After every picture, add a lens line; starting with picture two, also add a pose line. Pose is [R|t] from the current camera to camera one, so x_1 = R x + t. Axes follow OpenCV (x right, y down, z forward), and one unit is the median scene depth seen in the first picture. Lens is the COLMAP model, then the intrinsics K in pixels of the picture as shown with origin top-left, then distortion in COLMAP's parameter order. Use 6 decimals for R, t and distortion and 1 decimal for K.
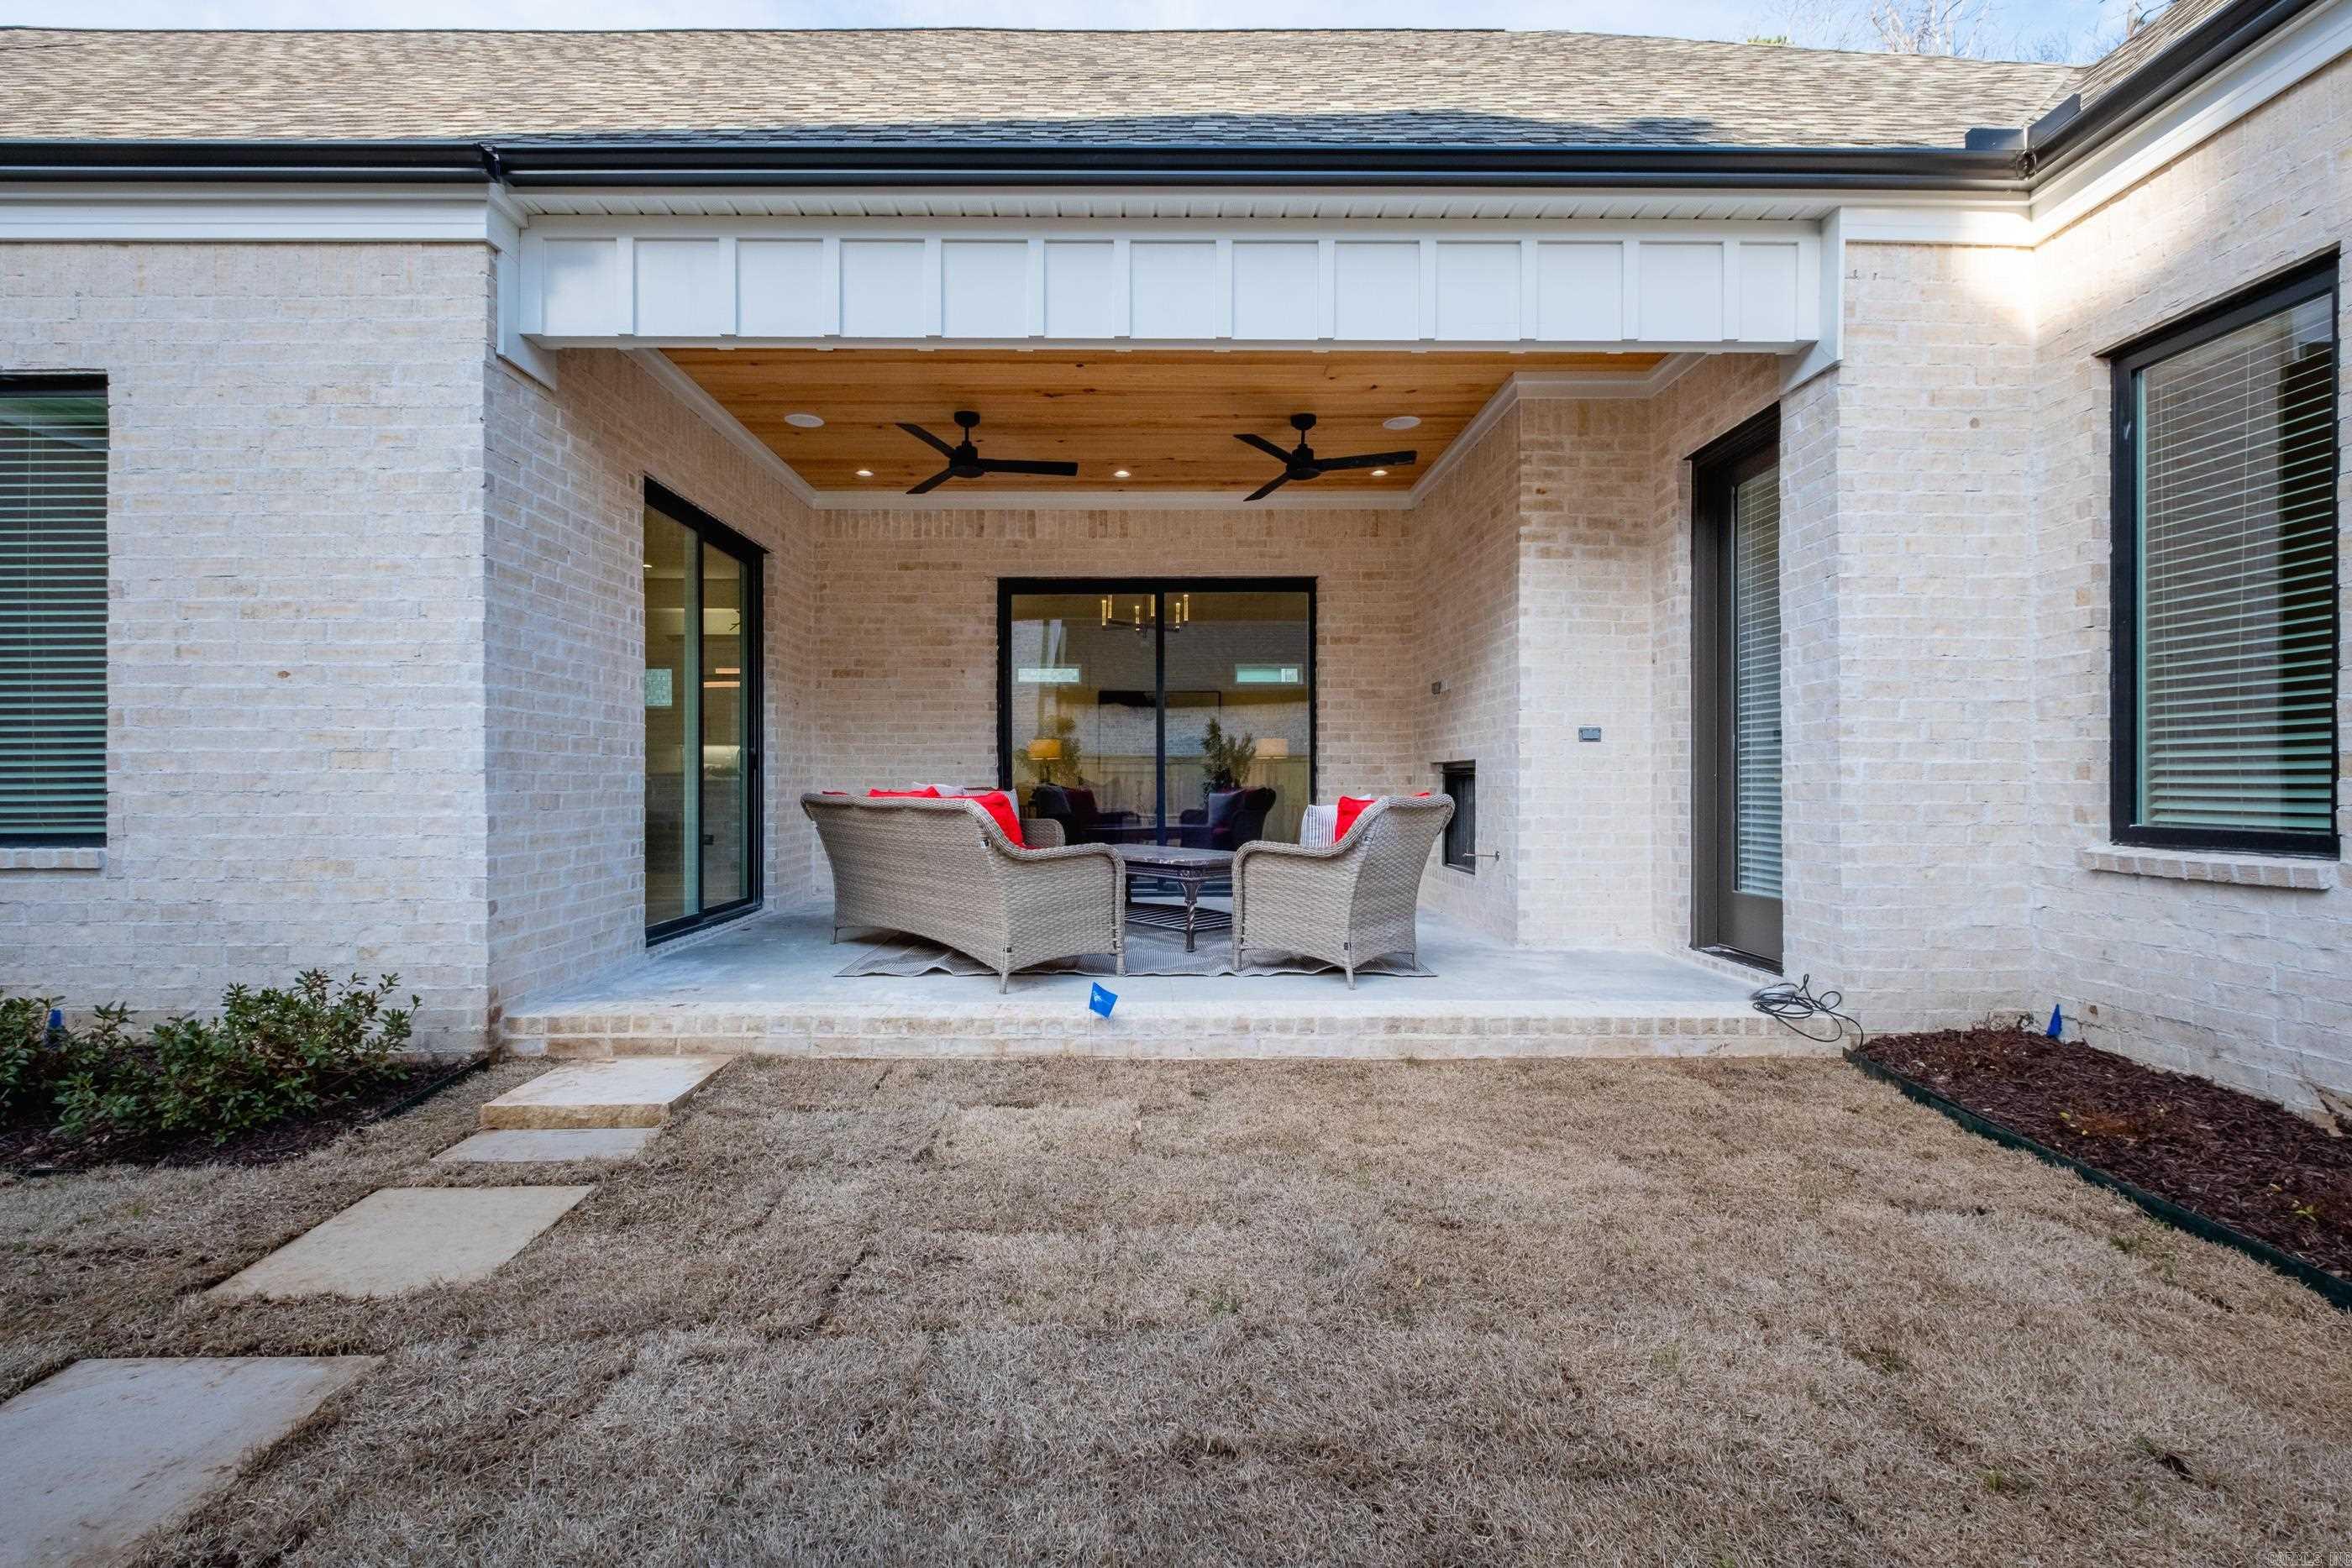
lens RADIAL K [[1019.0, 0, 1170.5], [0, 1019.0, 784.1], [0, 0, 1]] dist [0.005267, -0.005123]
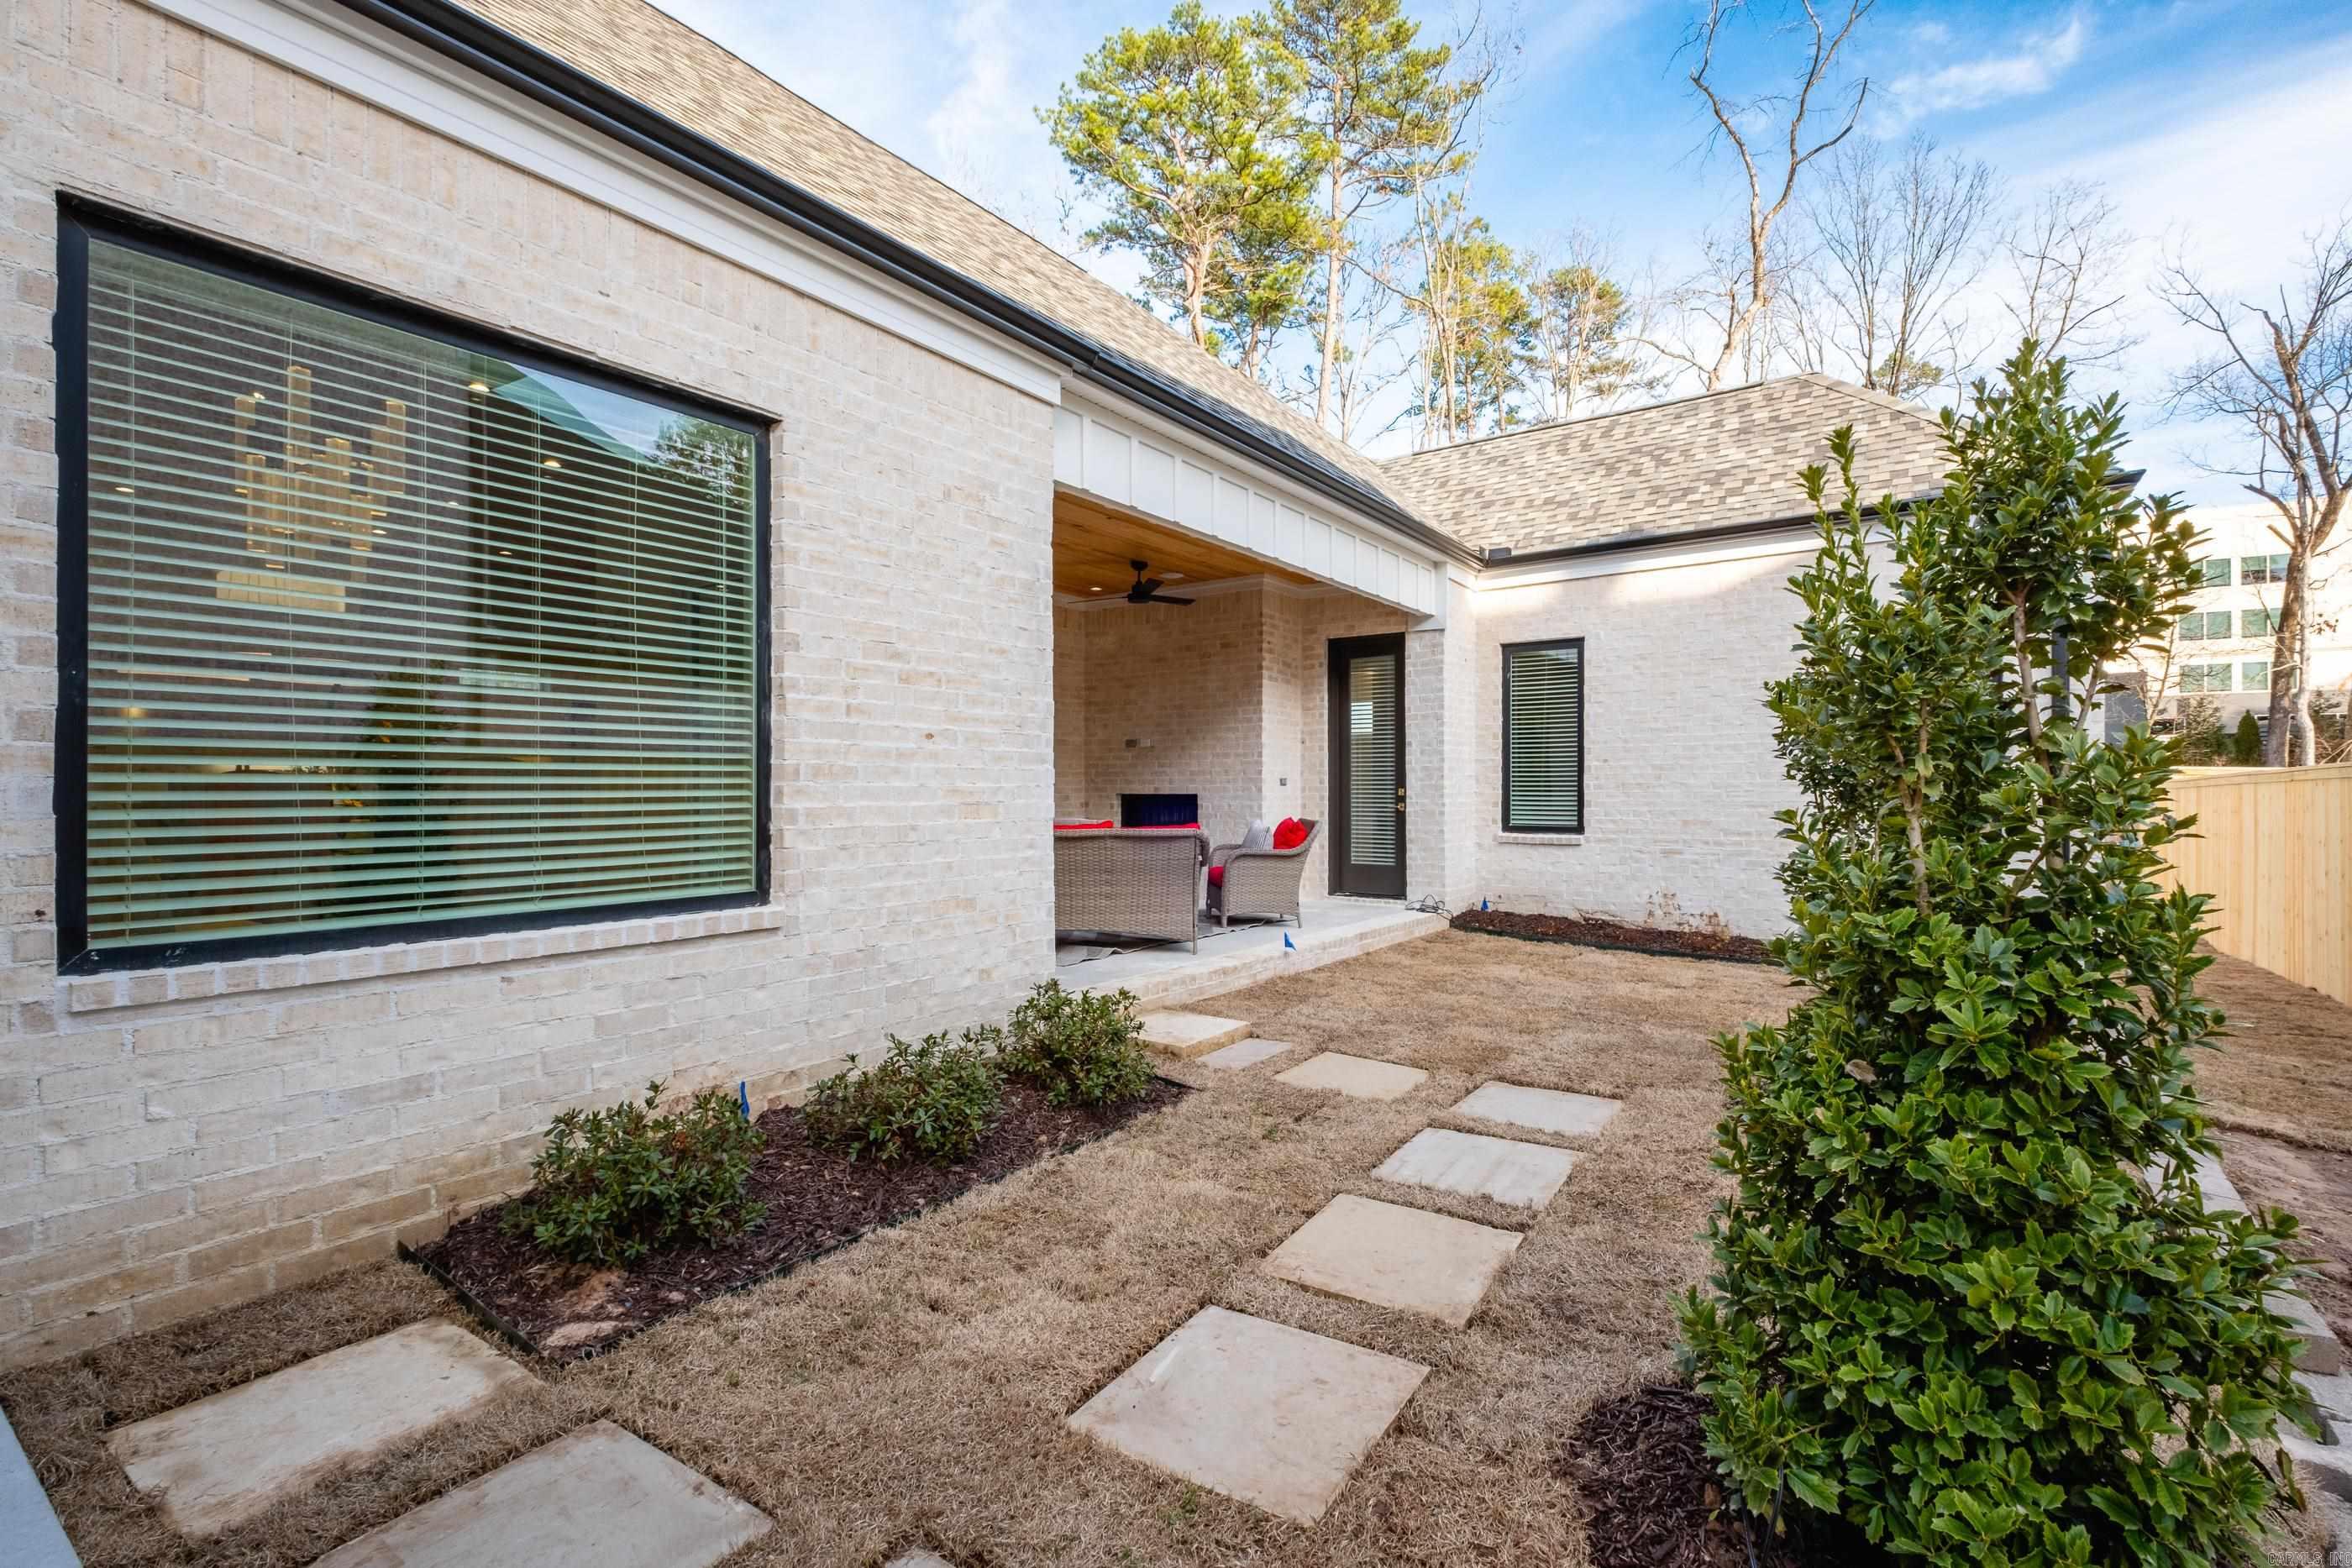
lens RADIAL K [[1019.0, 0, 1235.0], [0, 1019.0, 792.8], [0, 0, 1]] dist [0.005267, -0.005123]
pose [[0.566682, -0.001686, 0.823935, -1.602361], [0.001394, 0.999998, 0.001088, -0.045953], [-0.823936, 0.000532, 0.566683, 0.086890]]
